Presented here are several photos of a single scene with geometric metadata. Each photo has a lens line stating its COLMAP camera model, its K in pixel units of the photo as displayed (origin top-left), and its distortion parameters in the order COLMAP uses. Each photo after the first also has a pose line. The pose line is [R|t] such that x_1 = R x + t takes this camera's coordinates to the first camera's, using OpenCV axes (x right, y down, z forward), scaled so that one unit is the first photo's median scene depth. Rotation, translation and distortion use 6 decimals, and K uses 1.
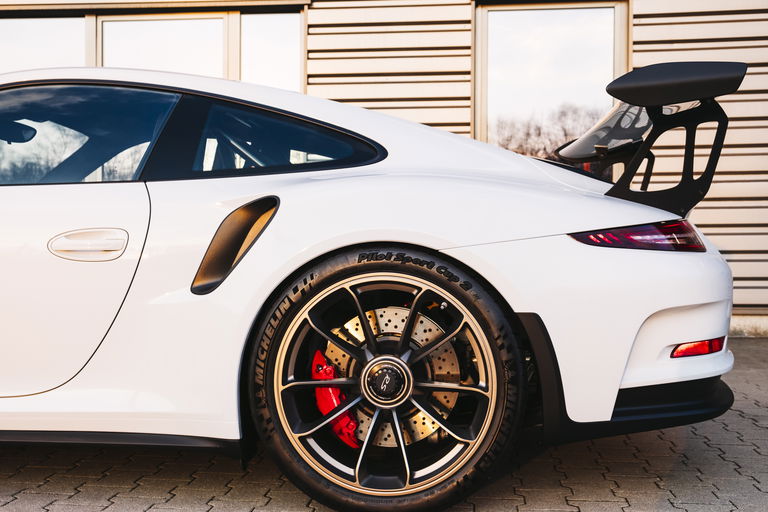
lens RADIAL K [[915.3, 0, 384.0], [0, 915.3, 256.0], [0, 0, 1]] dist [-0.101641, 0.392600]
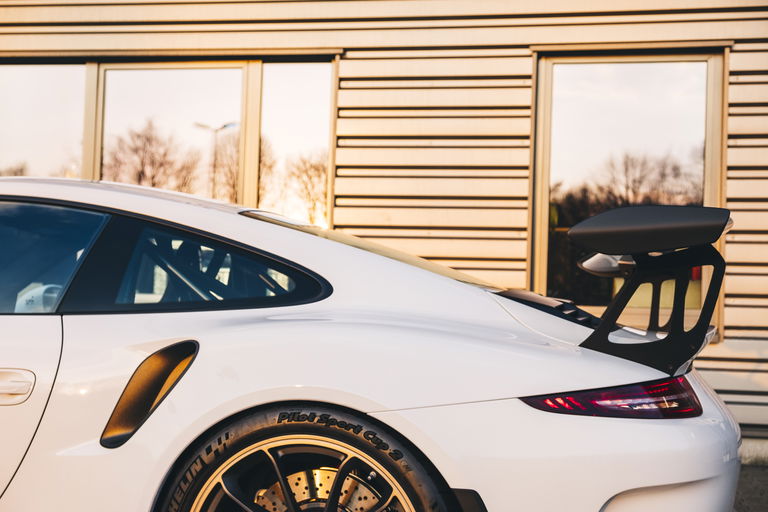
lens RADIAL K [[1128.1, 0, 384.0], [0, 1128.1, 256.0], [0, 0, 1]] dist [-0.017236, 0.448920]
pose [[0.994557, 0.026125, -0.100862, 0.175988], [-0.030869, 0.998475, -0.045761, -0.104724], [0.099513, 0.048626, 0.993847, -0.087975]]
